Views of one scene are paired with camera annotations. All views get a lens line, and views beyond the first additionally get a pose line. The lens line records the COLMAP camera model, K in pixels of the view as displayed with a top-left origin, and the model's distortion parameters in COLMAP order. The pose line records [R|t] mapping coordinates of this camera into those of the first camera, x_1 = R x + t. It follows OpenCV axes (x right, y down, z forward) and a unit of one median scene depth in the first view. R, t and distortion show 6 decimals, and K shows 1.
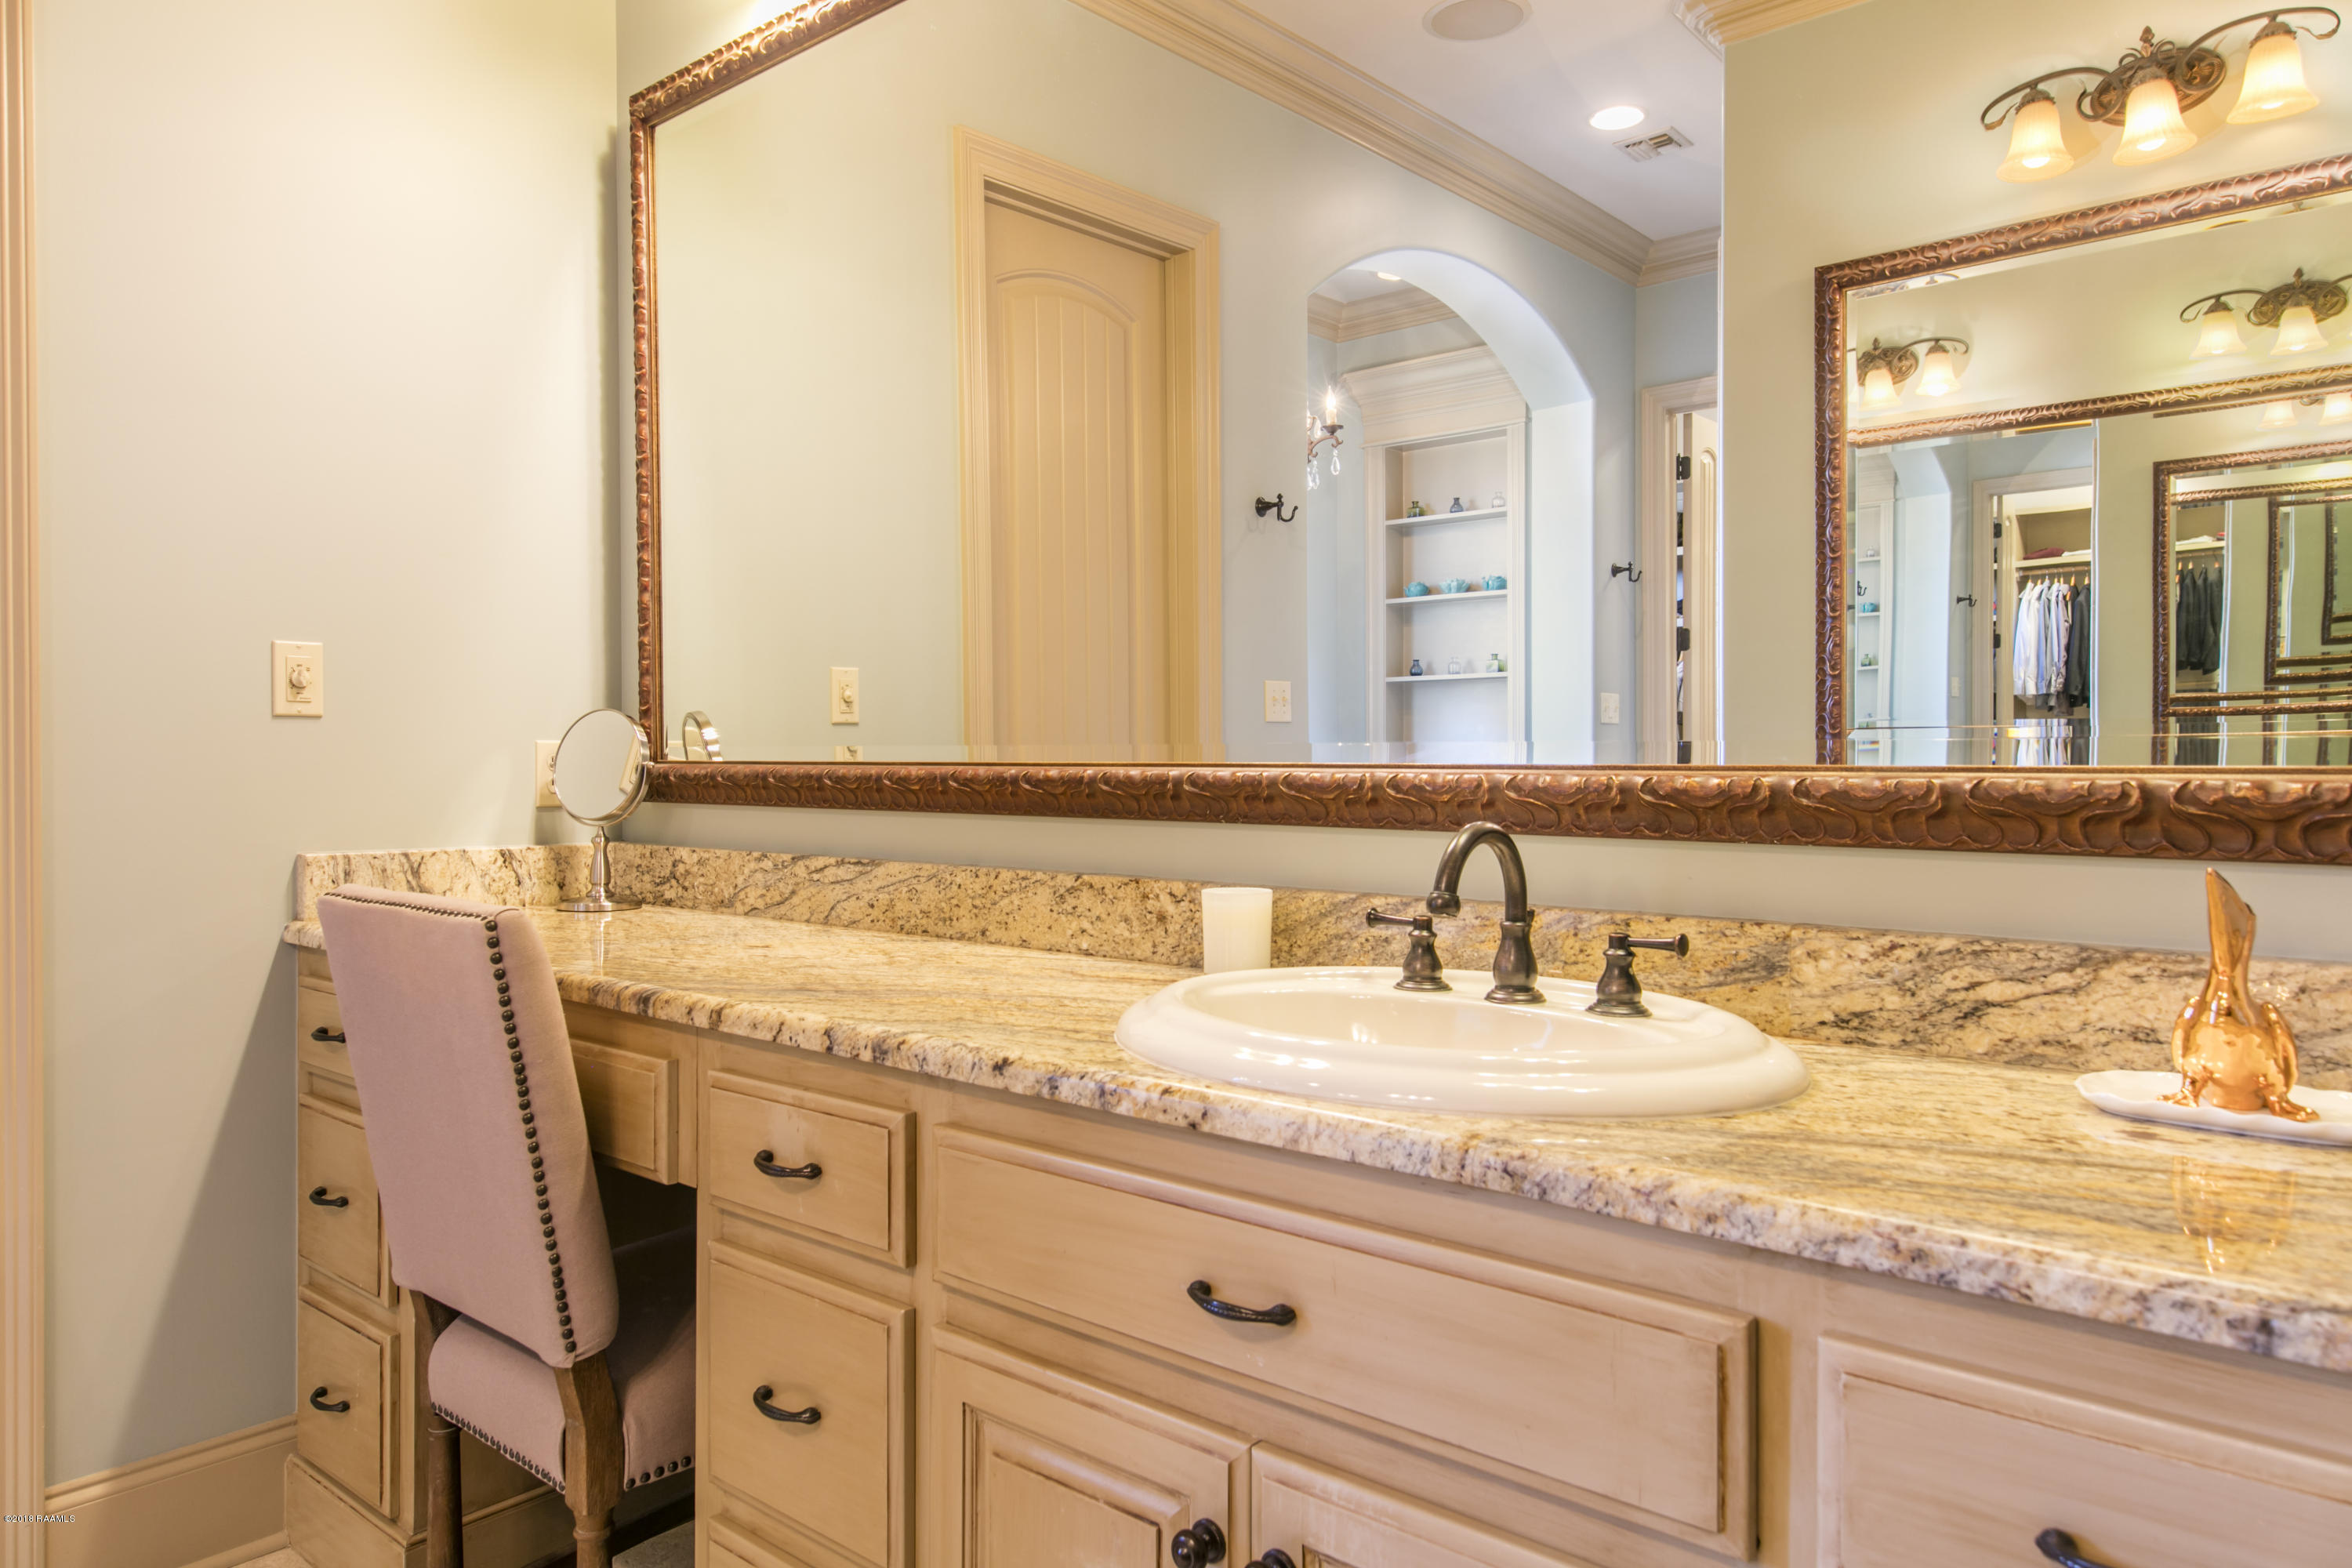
lens RADIAL K [[1528.8, 0, 1180.0], [0, 1528.8, 775.7], [0, 0, 1]] dist [0.007733, 0.002035]
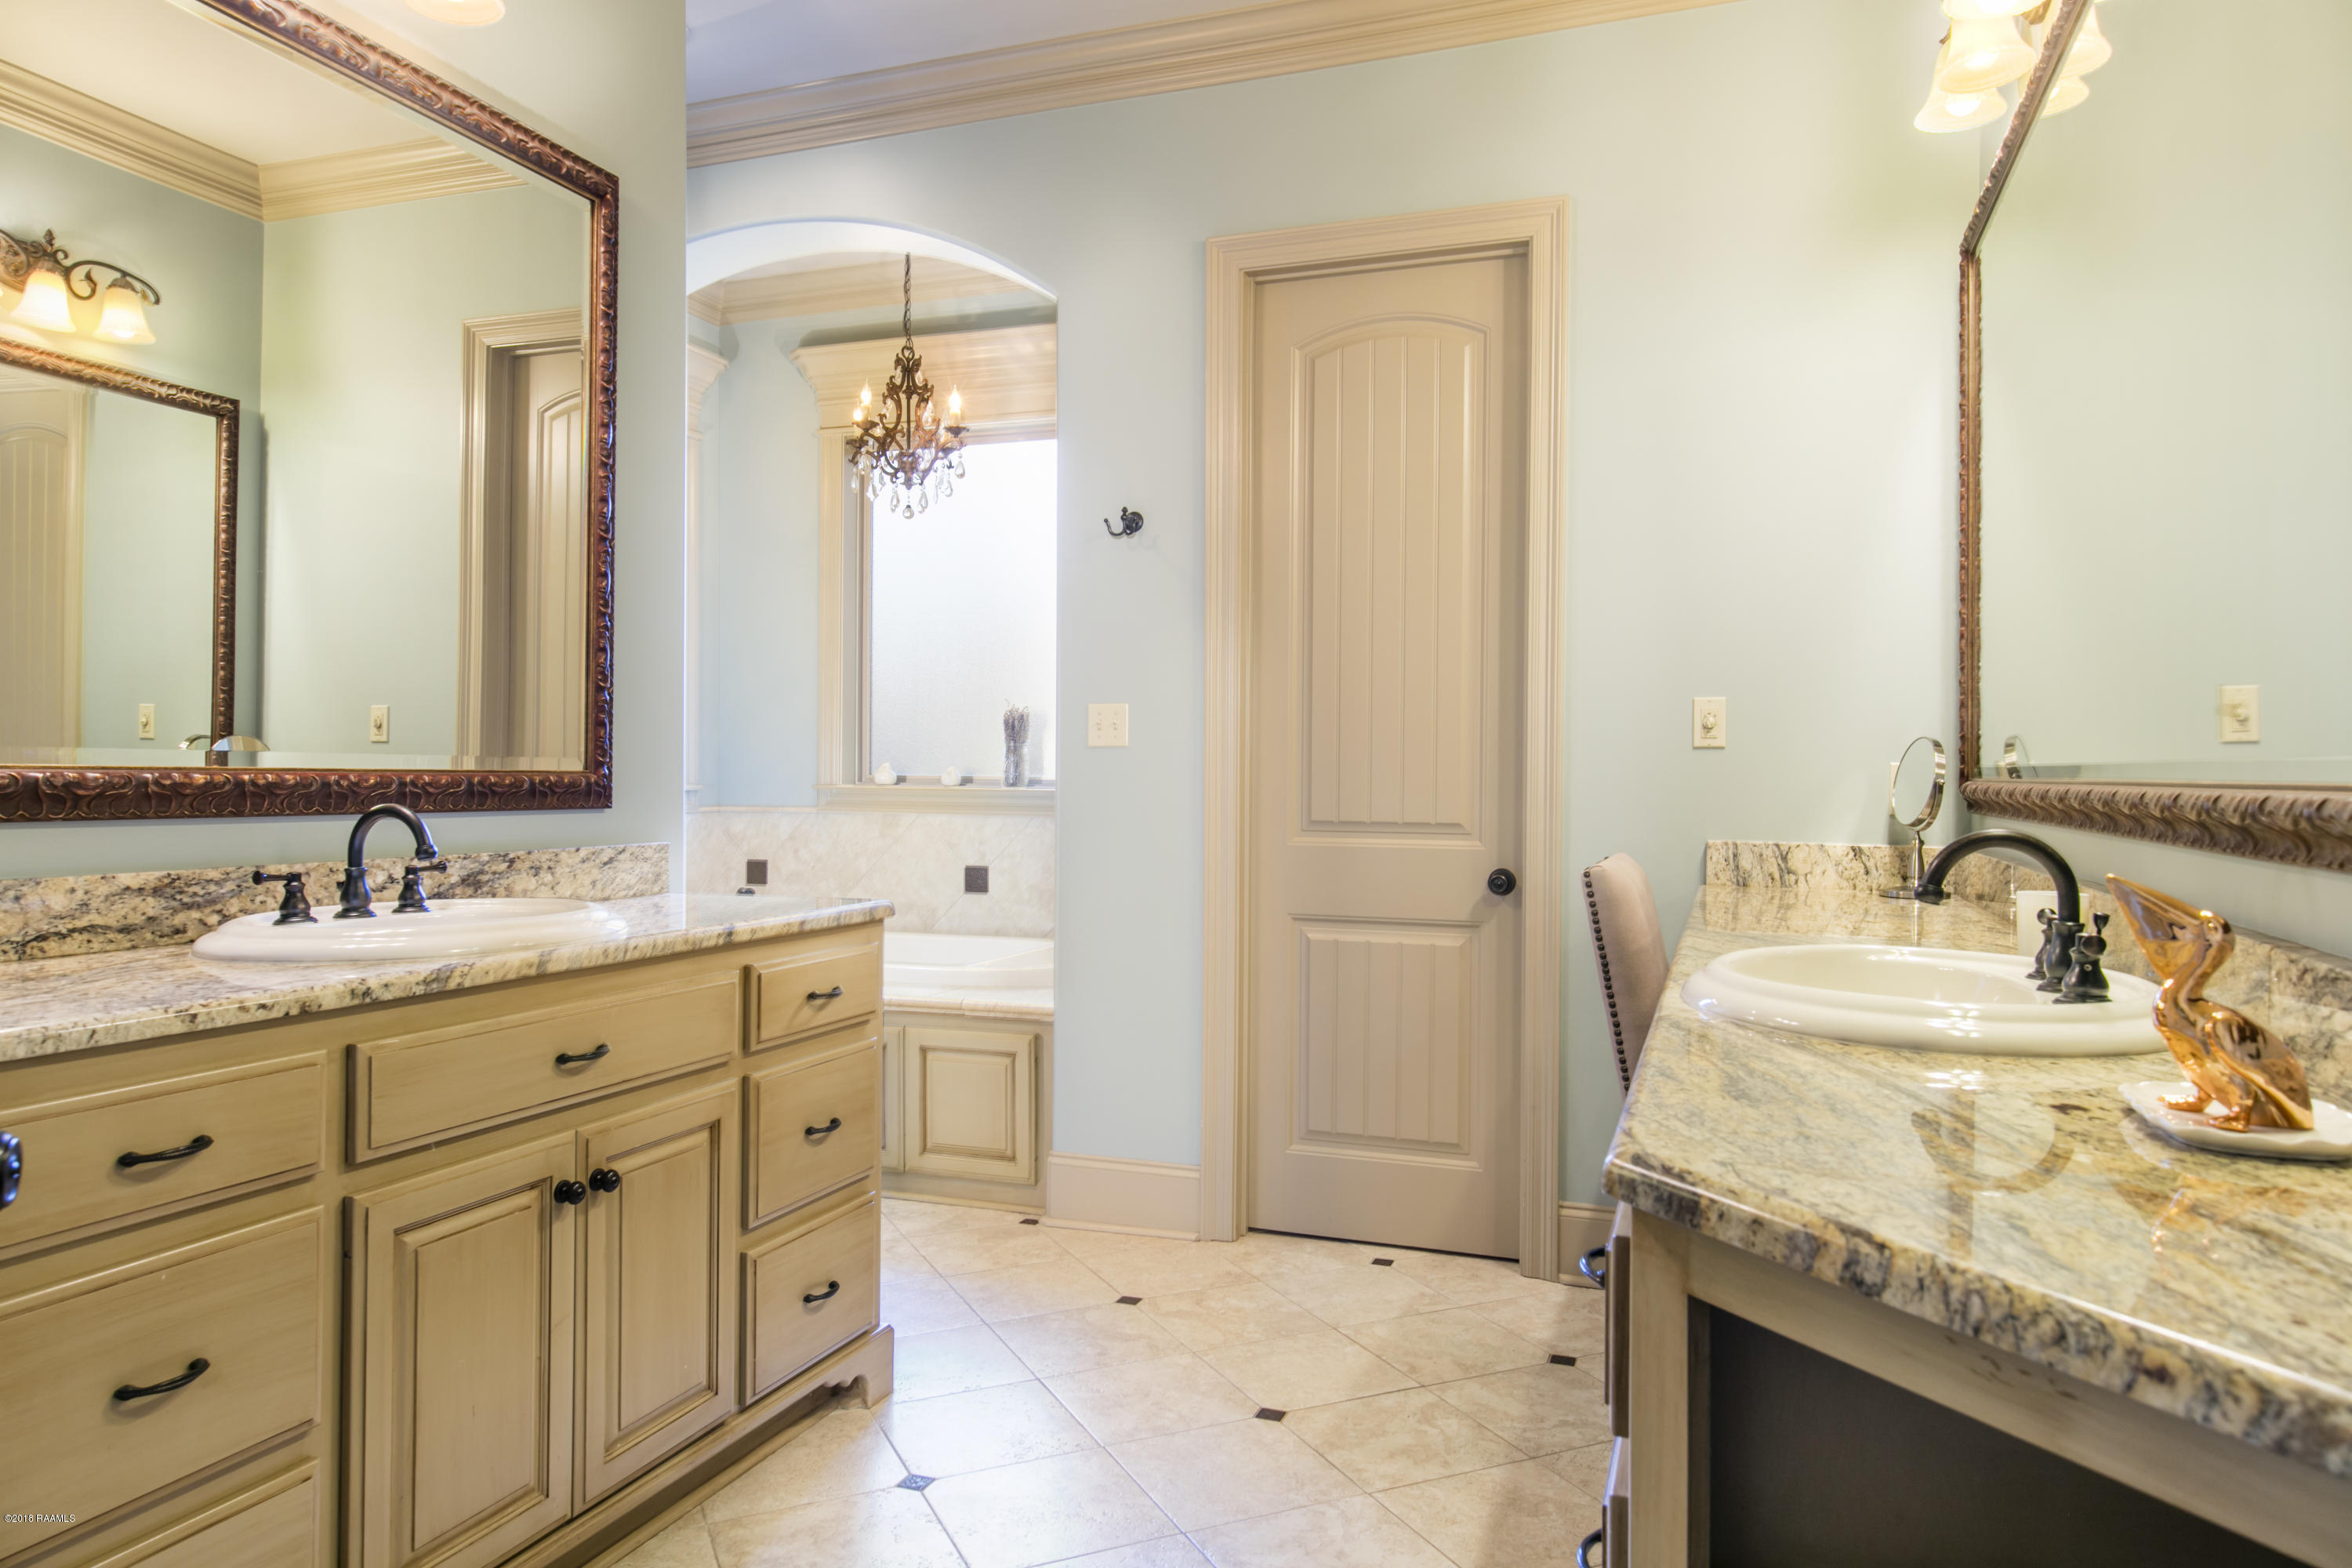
lens RADIAL K [[1528.8, 0, 1177.5], [0, 1528.8, 779.3], [0, 0, 1]] dist [0.007733, 0.002035]
pose [[0.345633, 0.000226, -0.938370, 0.645729], [-0.013230, 0.999902, -0.004633, 0.005398], [0.938276, 0.014016, 0.345602, 0.002632]]
